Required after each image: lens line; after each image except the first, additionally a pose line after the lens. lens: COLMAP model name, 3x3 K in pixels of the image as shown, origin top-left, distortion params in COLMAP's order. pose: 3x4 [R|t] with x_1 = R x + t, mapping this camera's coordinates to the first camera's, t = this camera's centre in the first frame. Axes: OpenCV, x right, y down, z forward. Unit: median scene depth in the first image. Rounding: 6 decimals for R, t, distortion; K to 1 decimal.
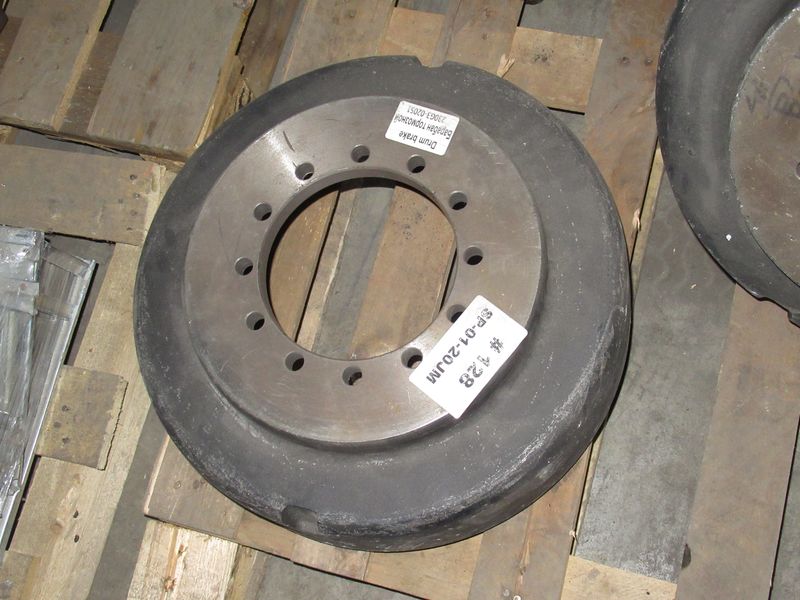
lens RADIAL K [[1059.8, 0, 399.1], [0, 1059.8, 300.8], [0, 0, 1]] dist [0.055703, 0.000000]
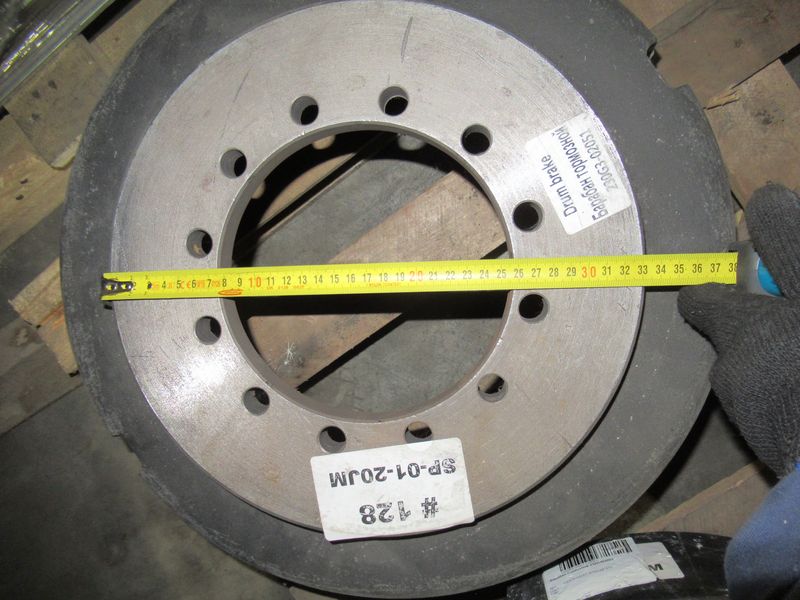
lens RADIAL K [[598.4, 0, 401.4], [0, 598.4, 302.1], [0, 0, 1]] dist [0.002708, -0.005754]
pose [[0.776419, 0.610397, 0.156810, -0.069415], [-0.610324, 0.666241, 0.428517, -0.202990], [0.157092, -0.428414, 0.889822, 0.642271]]
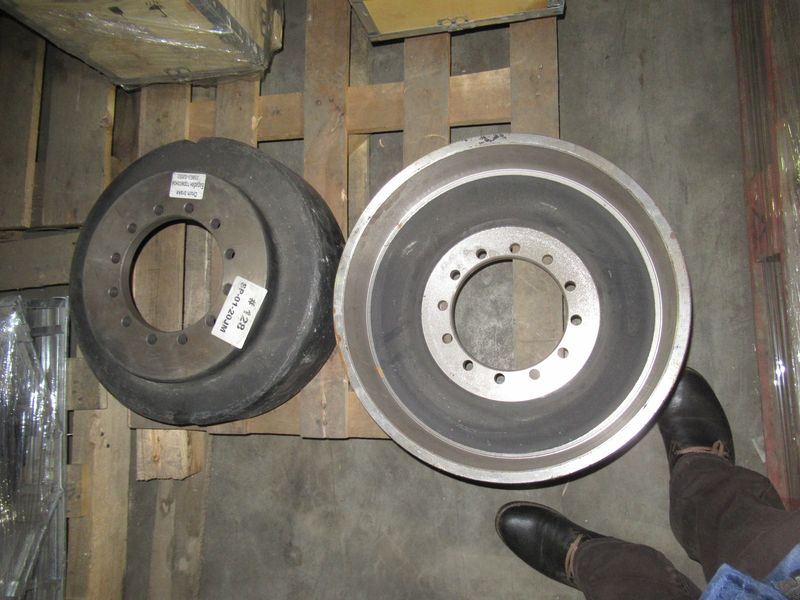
lens RADIAL K [[598.4, 0, 397.5], [0, 598.4, 295.4], [0, 0, 1]] dist [0.002708, -0.005754]
pose [[0.962969, -0.269027, -0.017764, 0.319758], [0.268800, 0.952869, 0.140666, -0.040139], [-0.020917, -0.140232, 0.989898, 0.018389]]
